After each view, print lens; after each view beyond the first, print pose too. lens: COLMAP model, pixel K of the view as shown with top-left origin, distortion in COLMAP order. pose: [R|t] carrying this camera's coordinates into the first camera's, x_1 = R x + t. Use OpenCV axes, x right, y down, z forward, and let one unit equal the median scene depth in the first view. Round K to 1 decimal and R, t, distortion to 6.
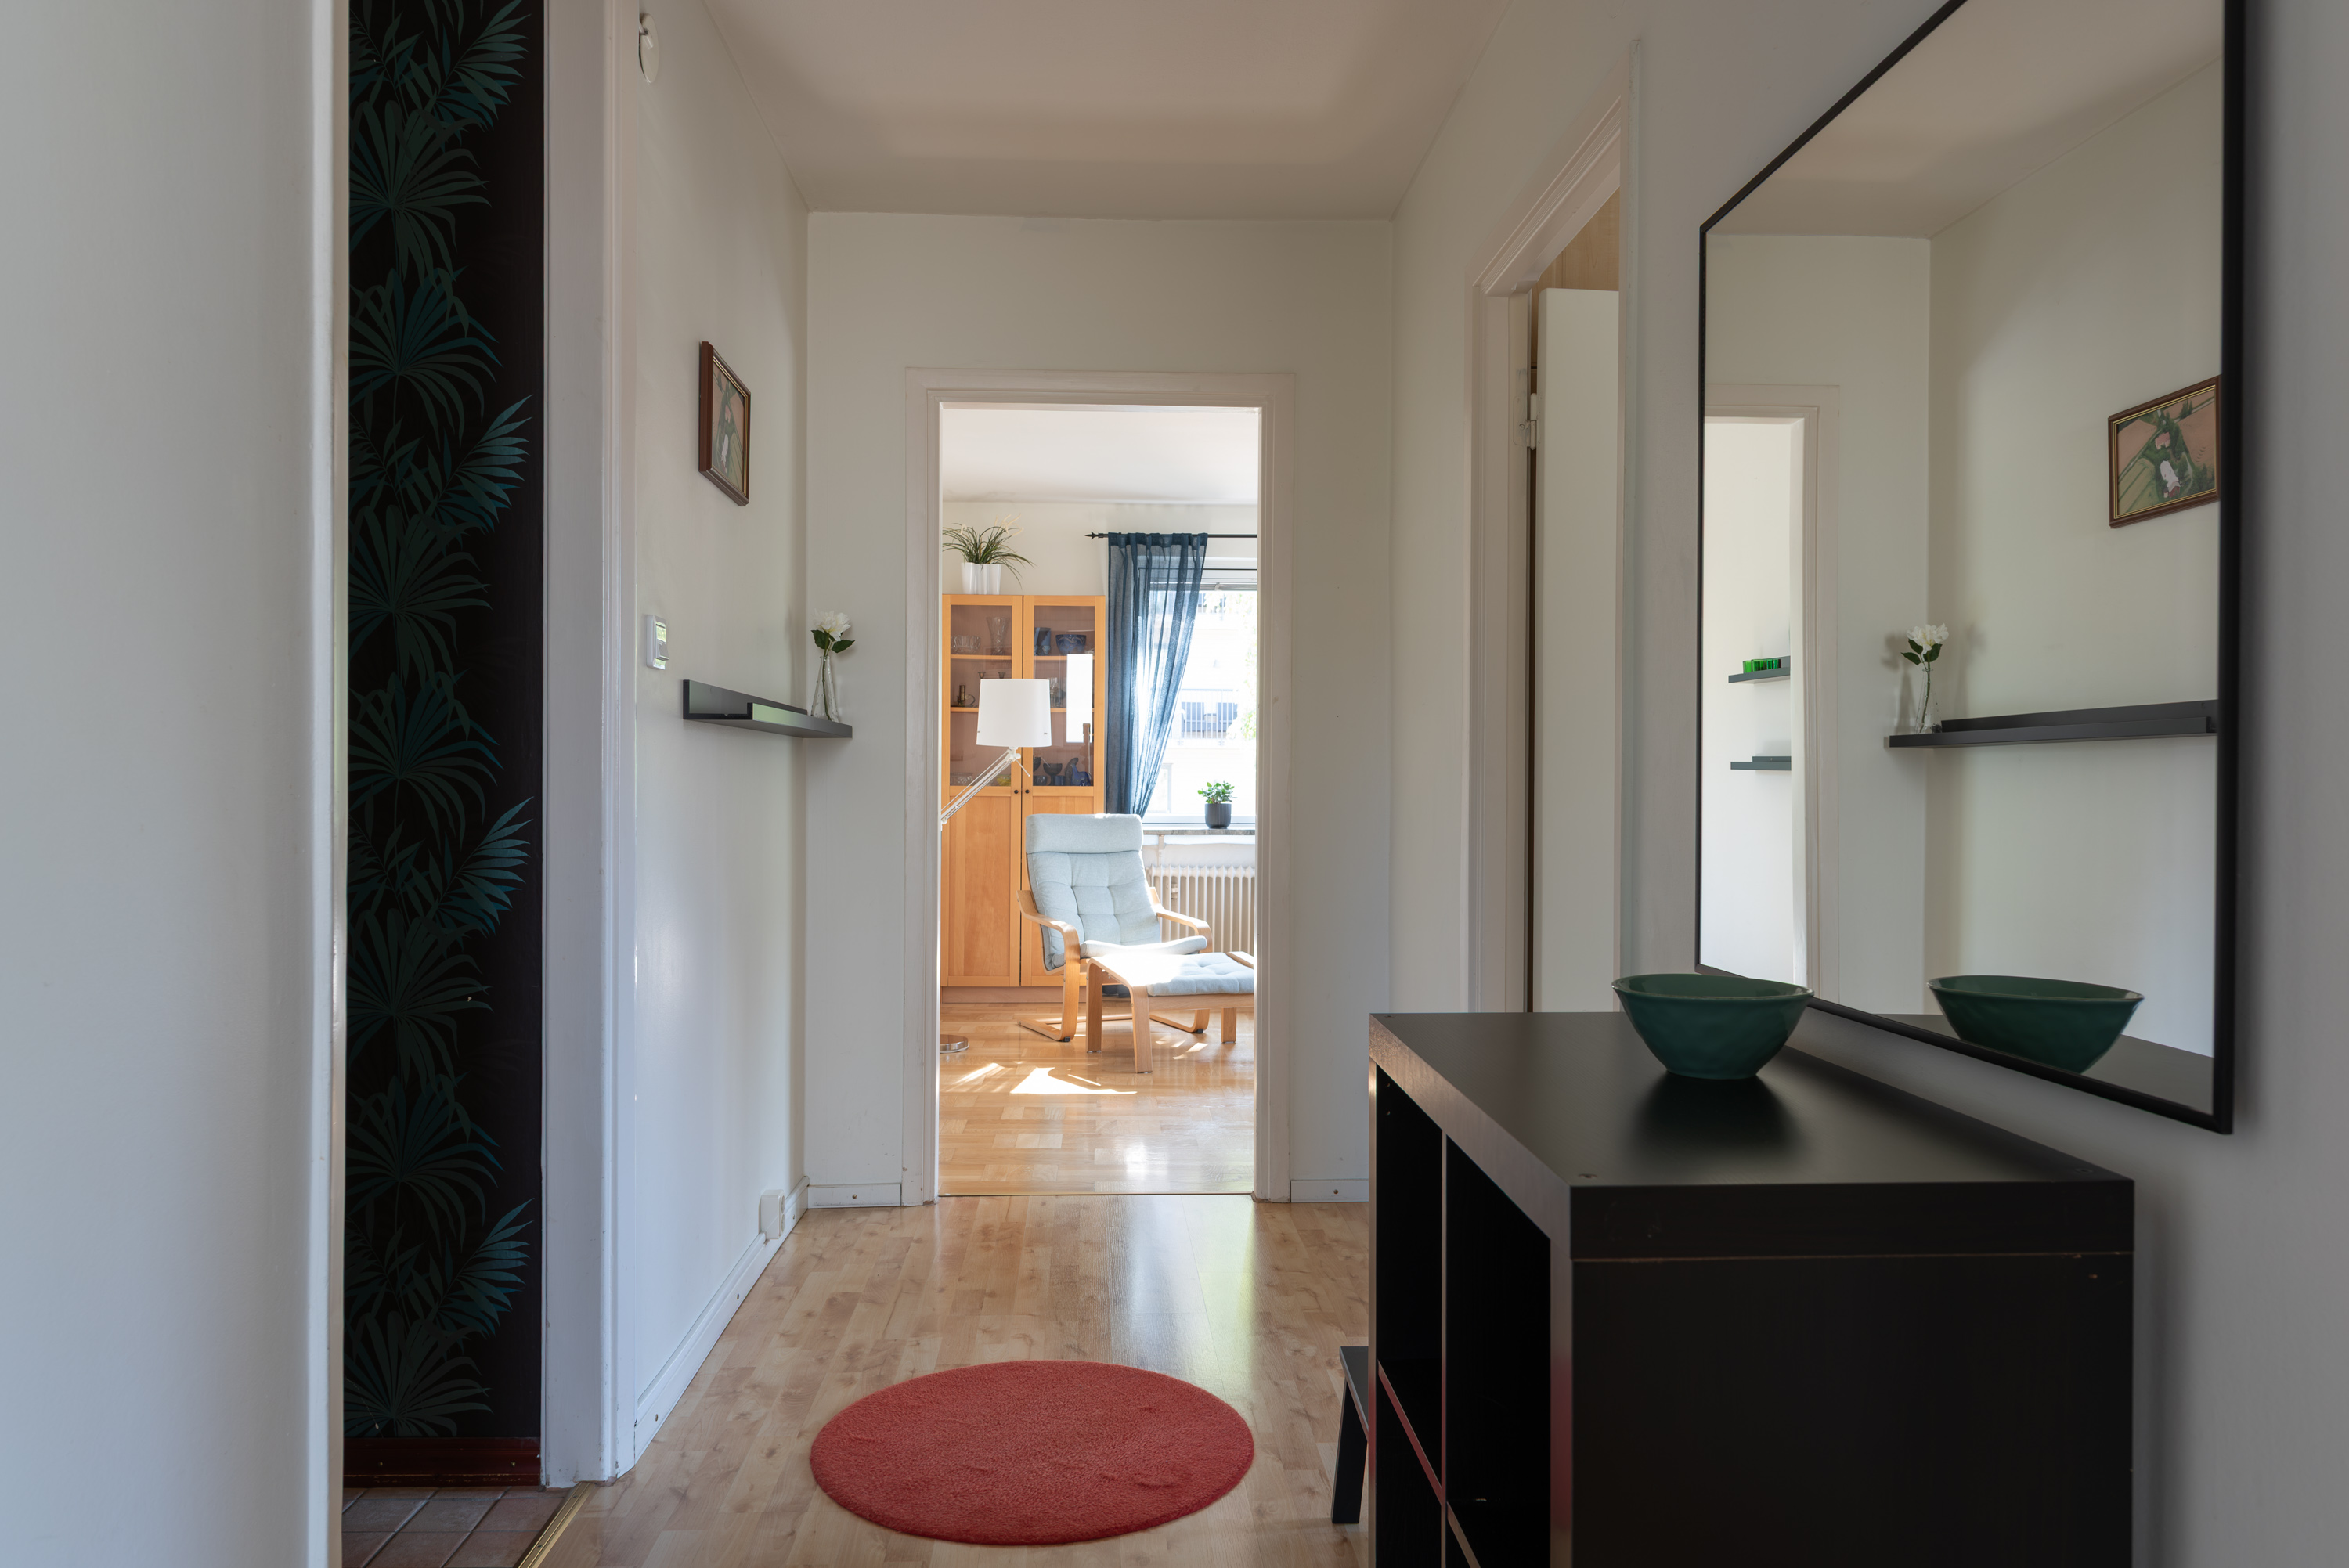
lens RADIAL K [[1607.6, 0, 1158.1], [0, 1607.6, 789.4], [0, 0, 1]] dist [0.012685, -0.015581]
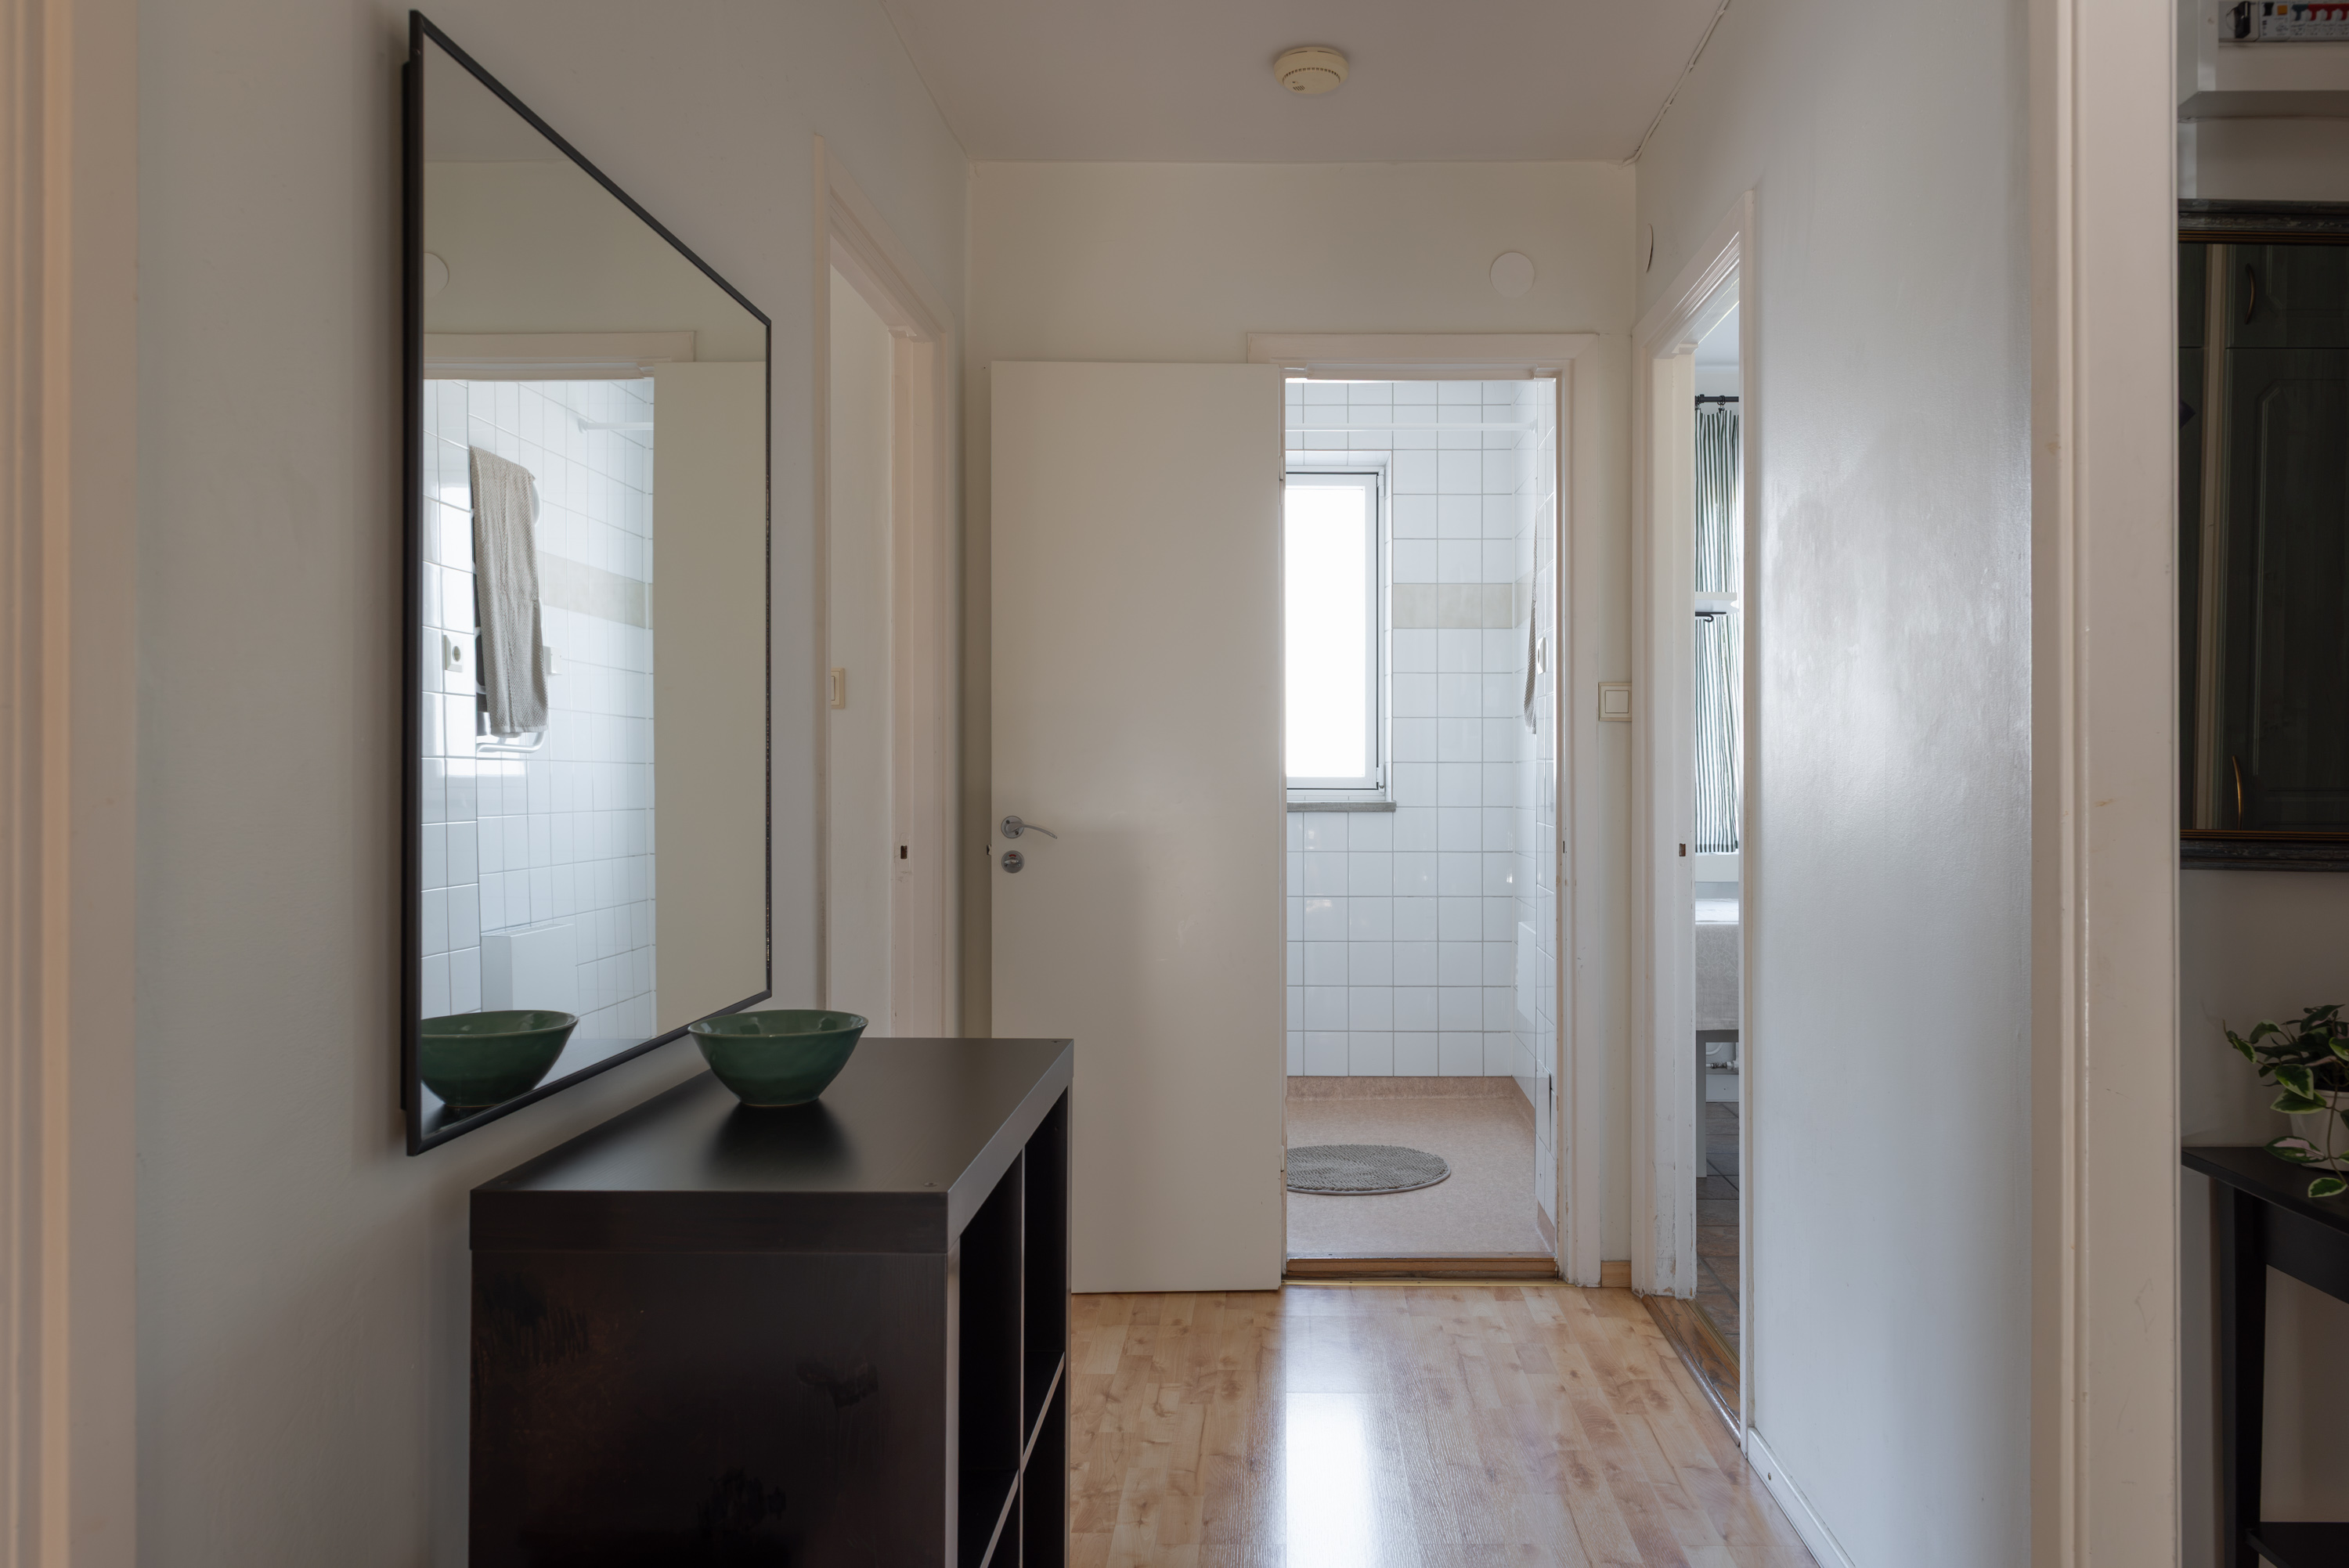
lens RADIAL K [[1607.6, 0, 1188.0], [0, 1607.6, 780.6], [0, 0, 1]] dist [0.012685, -0.015581]
pose [[-0.994644, -0.000068, 0.103363, -0.011371], [0.001310, 0.999911, 0.013268, -0.014658], [-0.103355, 0.013332, -0.994555, 0.407112]]
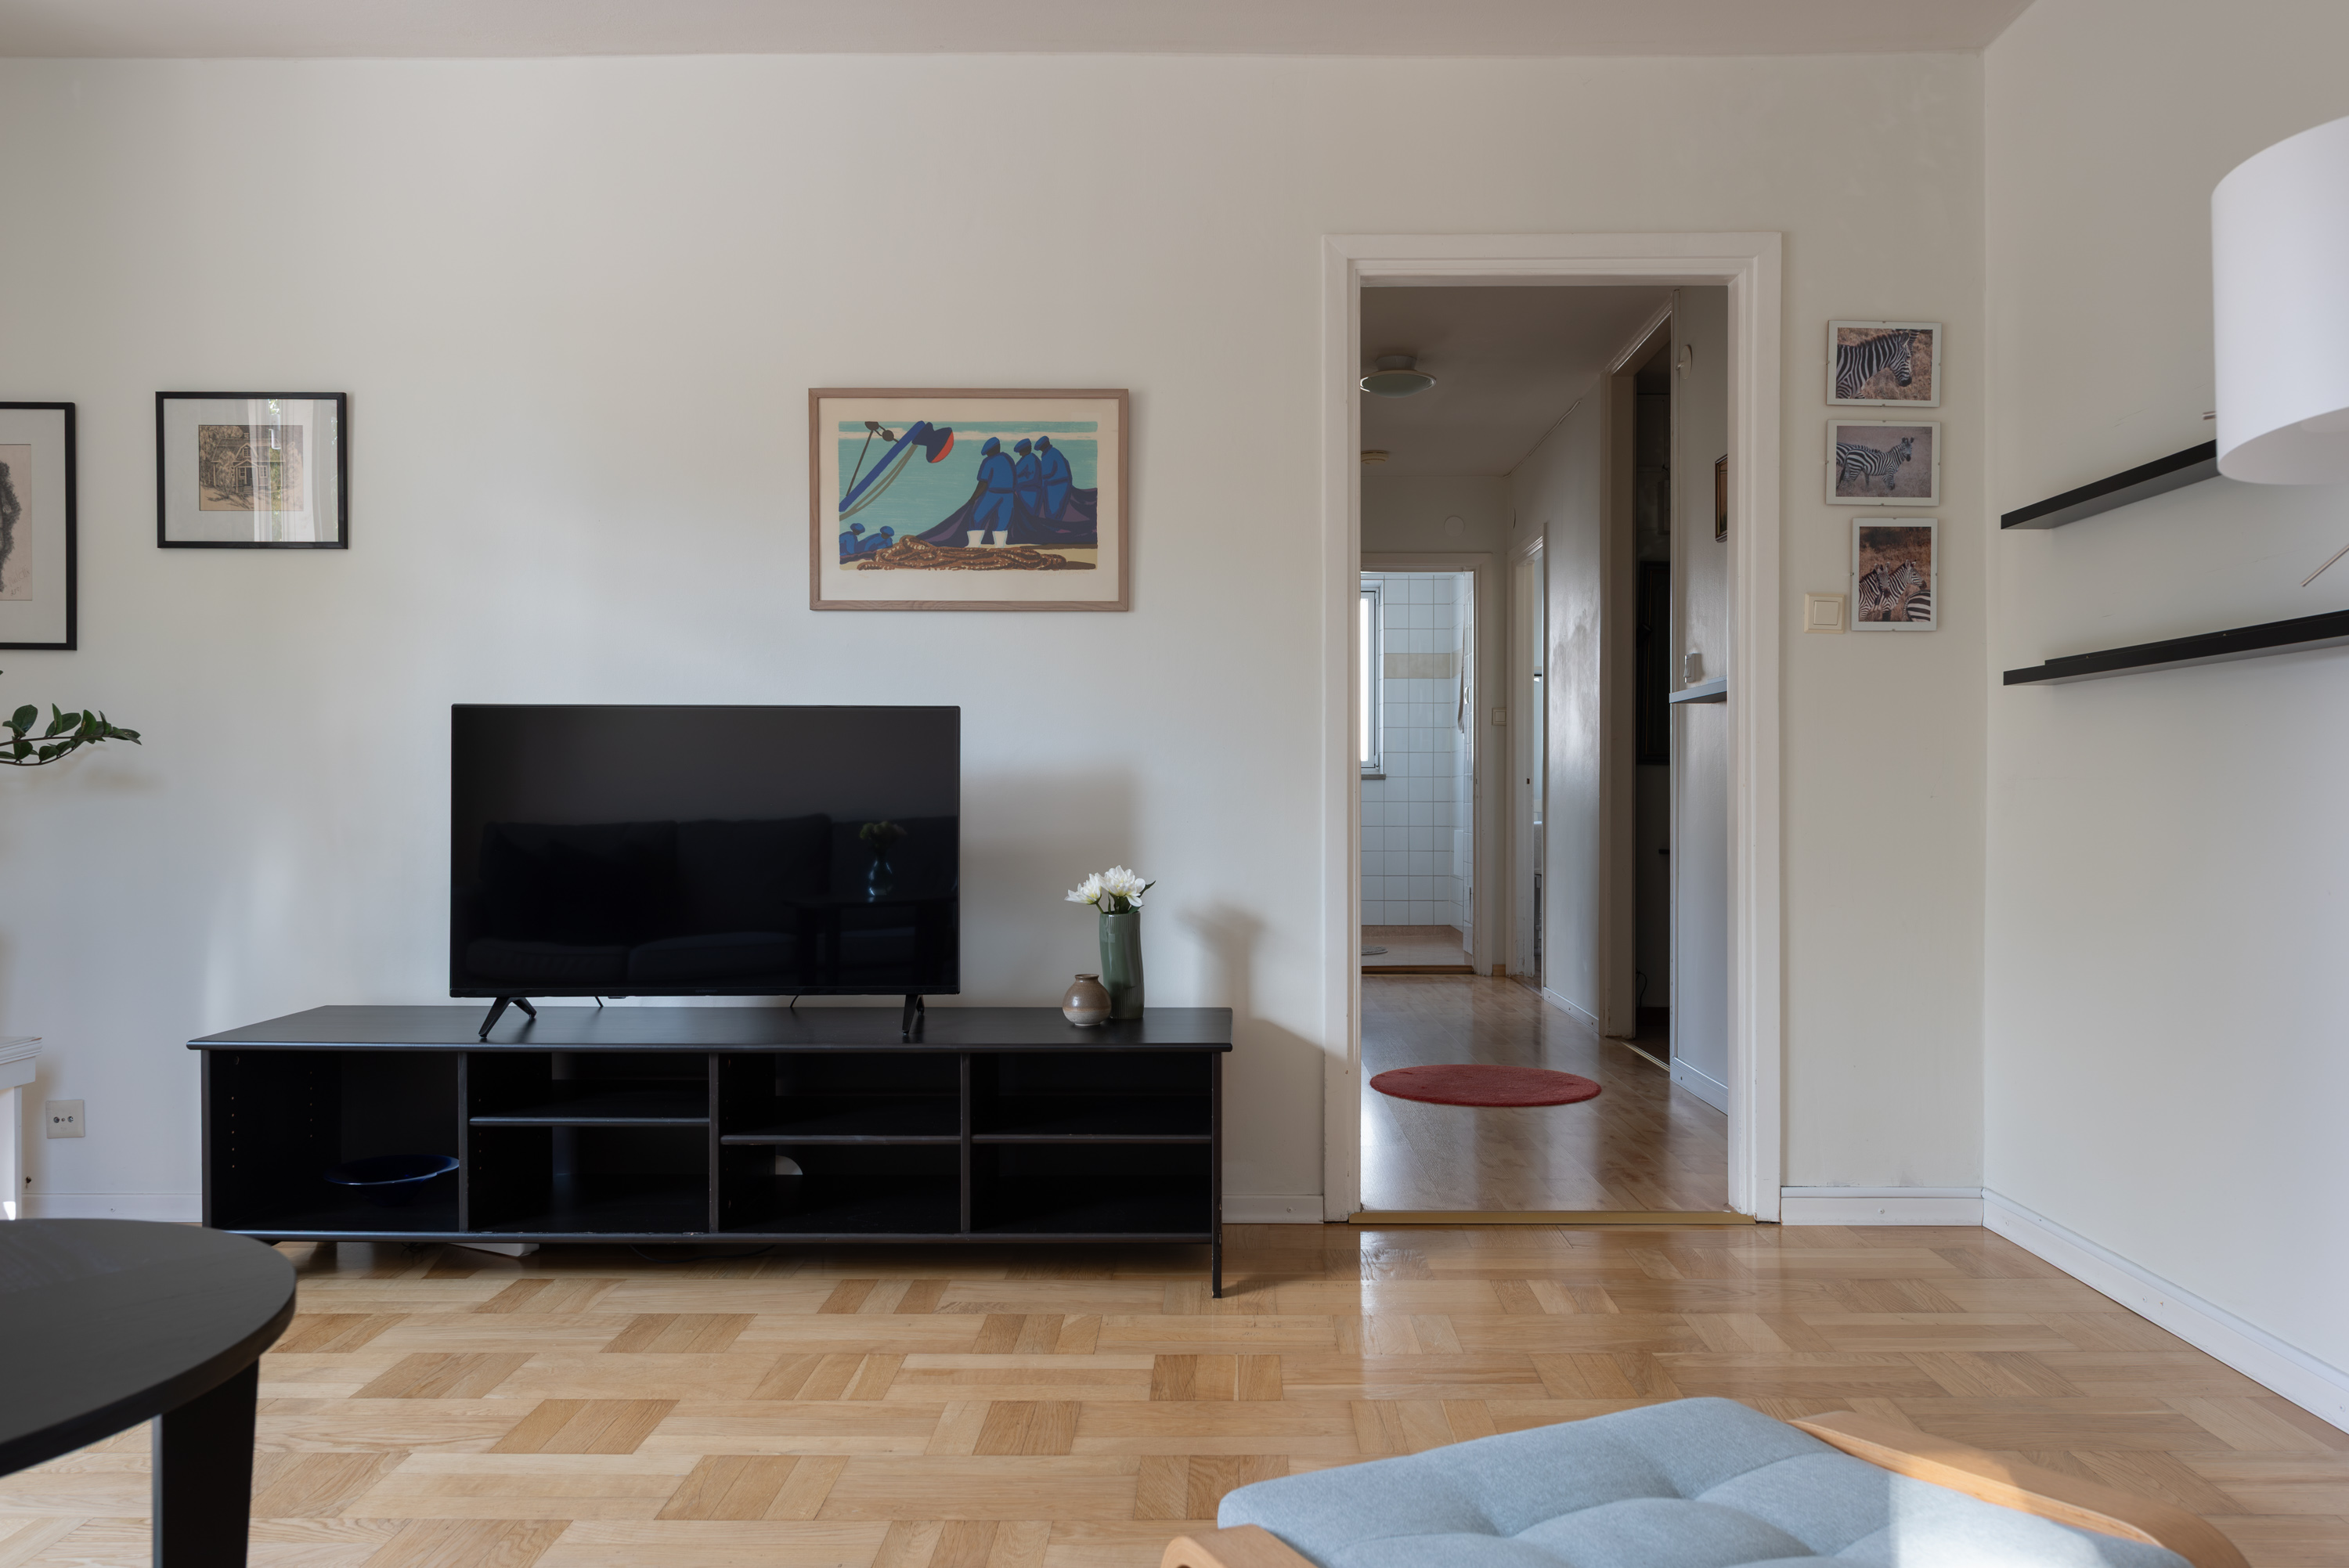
lens RADIAL K [[1607.6, 0, 1219.8], [0, 1607.6, 793.8], [0, 0, 1]] dist [0.012685, -0.015581]
pose [[-0.999386, -0.003352, 0.034872, 0.079856], [-0.003168, 0.999981, 0.005355, 0.022390], [-0.034890, 0.005241, -0.999377, 1.153966]]
